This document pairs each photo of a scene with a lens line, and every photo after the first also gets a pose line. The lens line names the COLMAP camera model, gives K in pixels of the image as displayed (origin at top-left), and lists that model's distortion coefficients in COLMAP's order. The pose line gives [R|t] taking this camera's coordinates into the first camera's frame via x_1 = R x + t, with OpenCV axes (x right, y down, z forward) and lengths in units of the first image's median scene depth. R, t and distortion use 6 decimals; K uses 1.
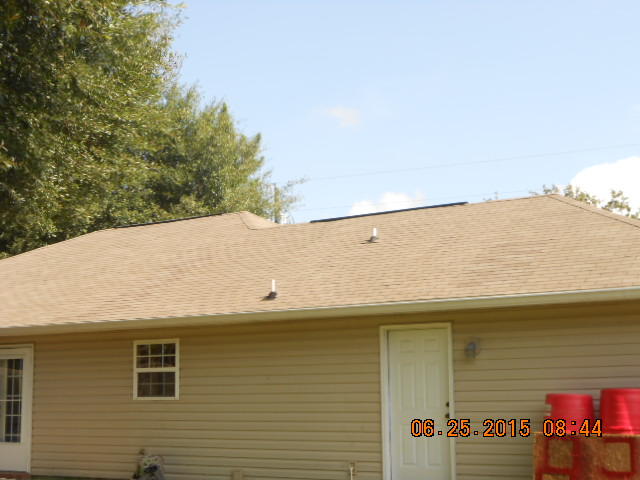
lens RADIAL K [[1036.3, 0, 319.7], [0, 1036.3, 239.5], [0, 0, 1]] dist [0.004818, 0.000000]
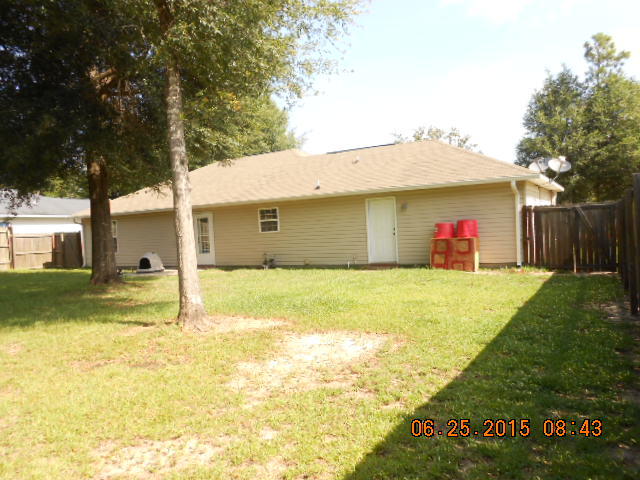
lens RADIAL K [[502.3, 0, 320.3], [0, 502.3, 241.0], [0, 0, 1]] dist [-0.021642, 0.017650]
pose [[0.999023, -0.039574, 0.019687, -0.065178], [0.035647, 0.984712, 0.170506, -0.020713], [-0.026133, -0.169637, 0.985160, -0.154643]]
